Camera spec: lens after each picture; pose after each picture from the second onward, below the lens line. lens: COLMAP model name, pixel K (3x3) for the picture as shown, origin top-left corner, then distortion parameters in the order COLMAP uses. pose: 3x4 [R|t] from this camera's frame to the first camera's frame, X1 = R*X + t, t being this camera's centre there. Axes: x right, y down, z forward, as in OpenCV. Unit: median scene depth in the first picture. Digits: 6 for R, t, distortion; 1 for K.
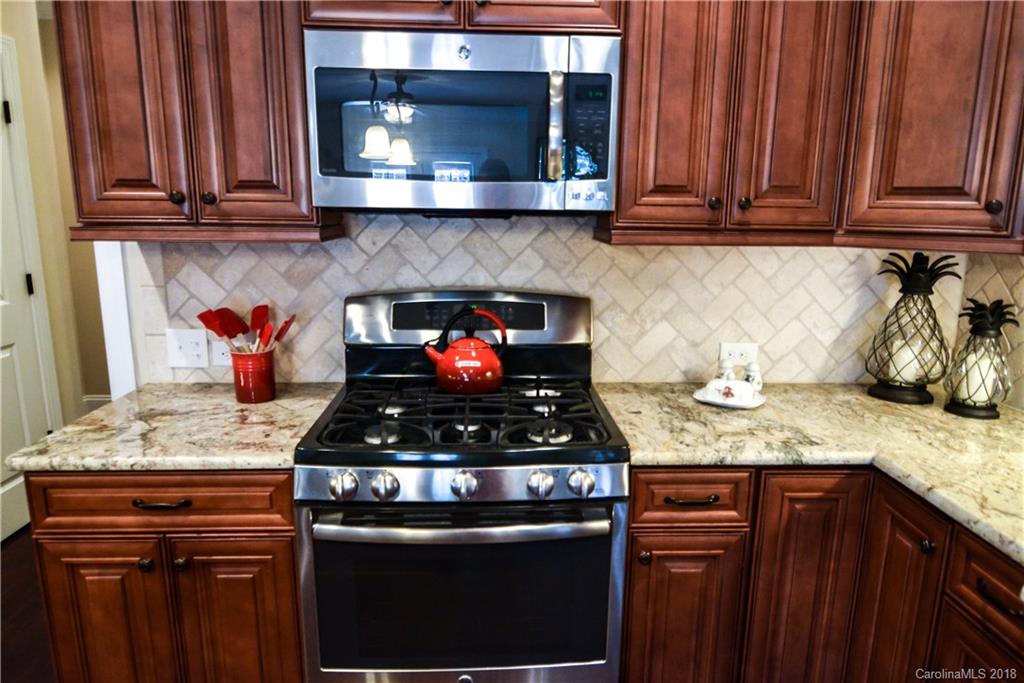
lens RADIAL K [[659.9, 0, 526.0], [0, 659.9, 342.2], [0, 0, 1]] dist [-0.004937, -0.008542]
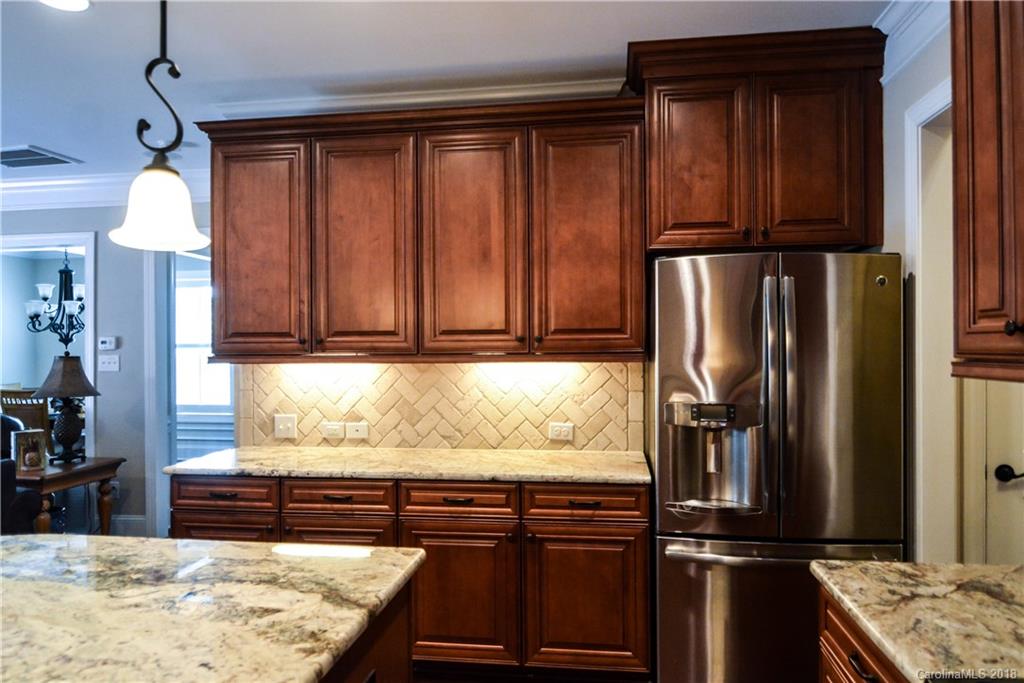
lens RADIAL K [[659.9, 0, 515.7], [0, 659.9, 342.0], [0, 0, 1]] dist [-0.004937, -0.008542]
pose [[-0.195565, -0.015622, -0.980566, 0.323429], [-0.185655, 0.982382, 0.021376, -0.092575], [0.962957, 0.186228, -0.195020, 0.491835]]
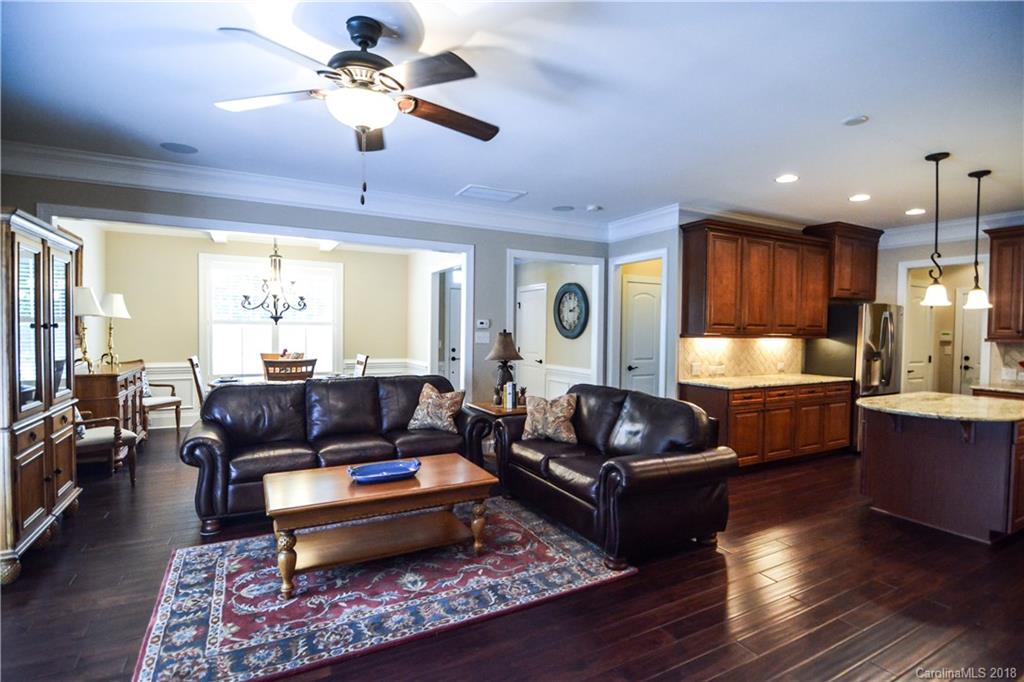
lens RADIAL K [[494.0, 0, 522.7], [0, 494.0, 346.0], [0, 0, 1]] dist [-0.017439, -0.005107]
pose [[0.430045, 0.024767, -0.902468, 0.723287], [-0.183179, 0.981225, -0.060360, 0.520888], [0.884029, 0.191270, 0.426508, -2.543824]]
